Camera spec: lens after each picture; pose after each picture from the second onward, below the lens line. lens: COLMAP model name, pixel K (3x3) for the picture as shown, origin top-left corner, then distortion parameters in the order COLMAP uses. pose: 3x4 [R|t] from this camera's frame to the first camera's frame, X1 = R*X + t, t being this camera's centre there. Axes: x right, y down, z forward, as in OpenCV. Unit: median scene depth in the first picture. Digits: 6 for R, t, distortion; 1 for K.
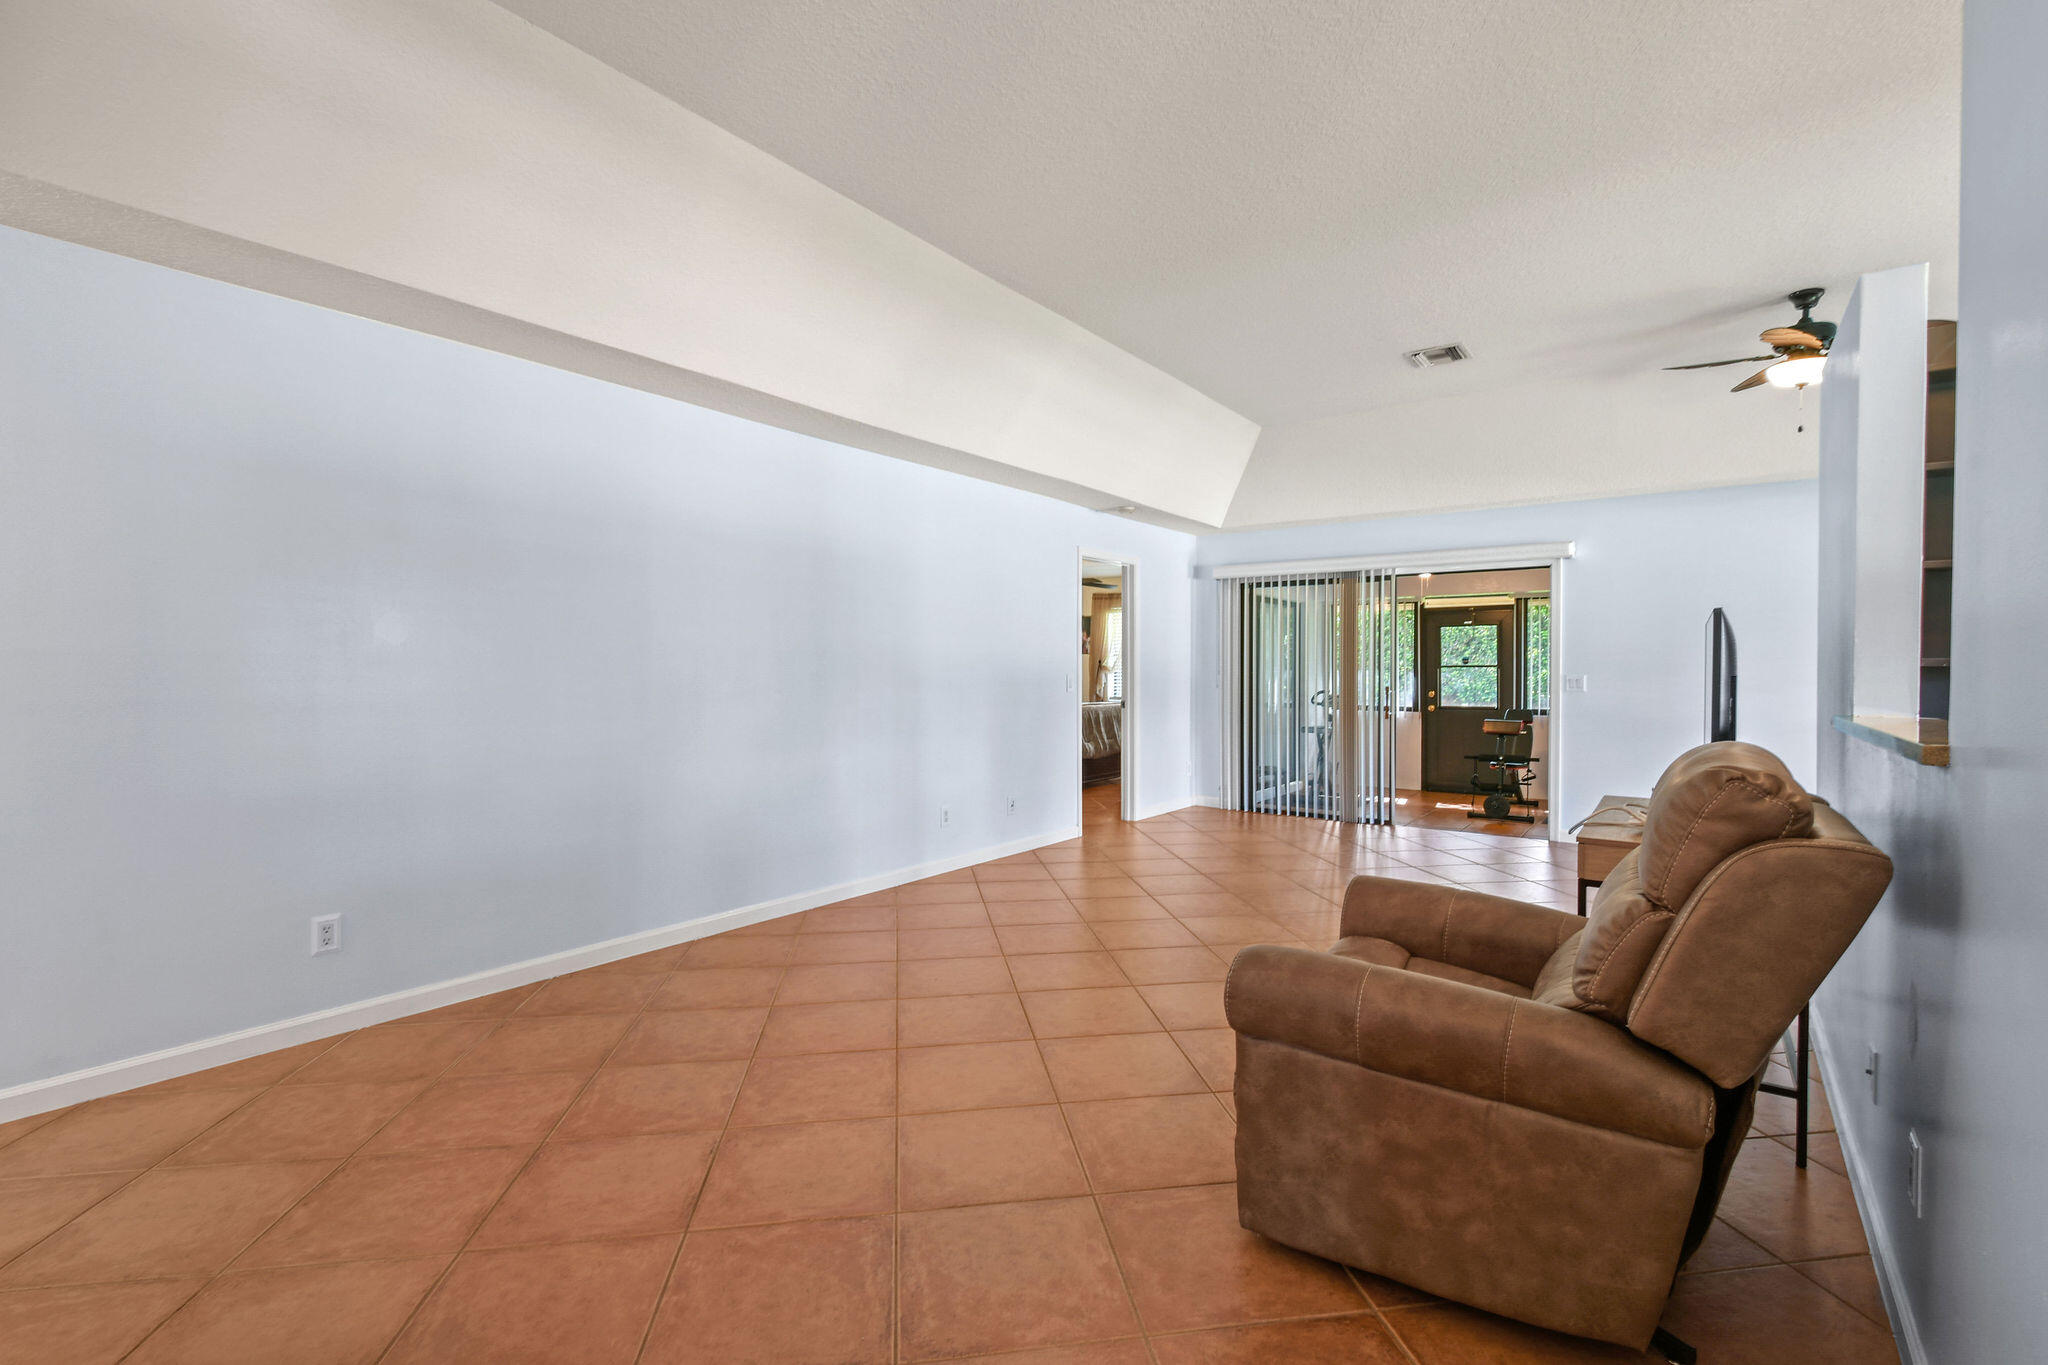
lens RADIAL K [[902.4, 0, 1024.0], [0, 902.4, 682.5], [0, 0, 1]] dist [0.000461, 0.000123]
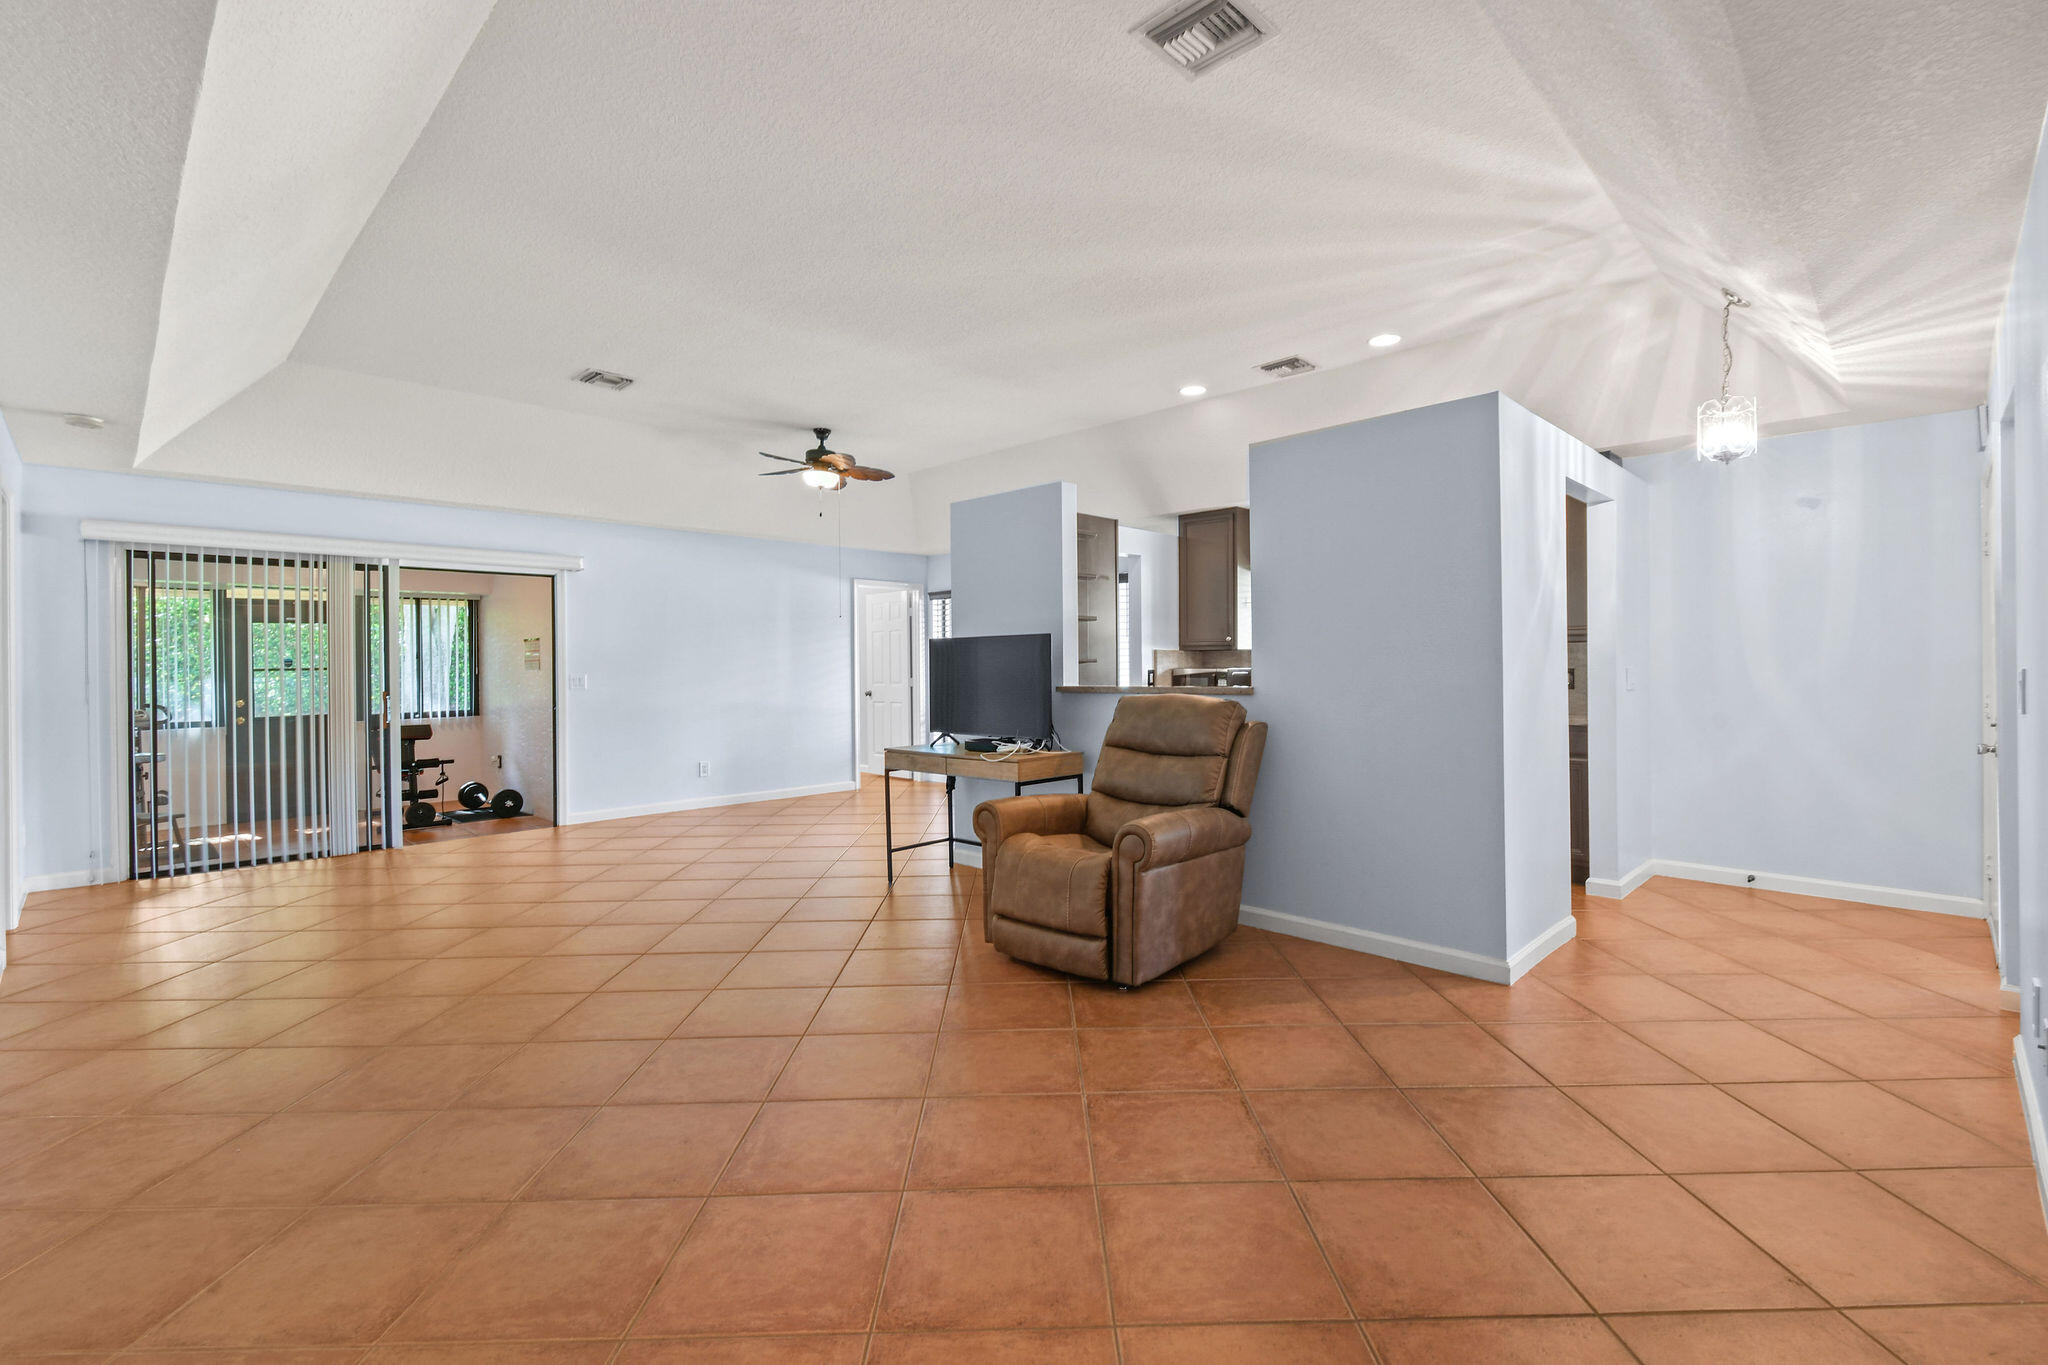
lens RADIAL K [[905.5, 0, 1043.0], [0, 905.5, 670.8], [0, 0, 1]] dist [0.000628, -0.001083]
pose [[0.130407, -0.009332, 0.991417, -0.369550], [0.026490, 0.999632, 0.005924, -0.003744], [-0.991107, 0.025490, 0.130606, 0.230860]]
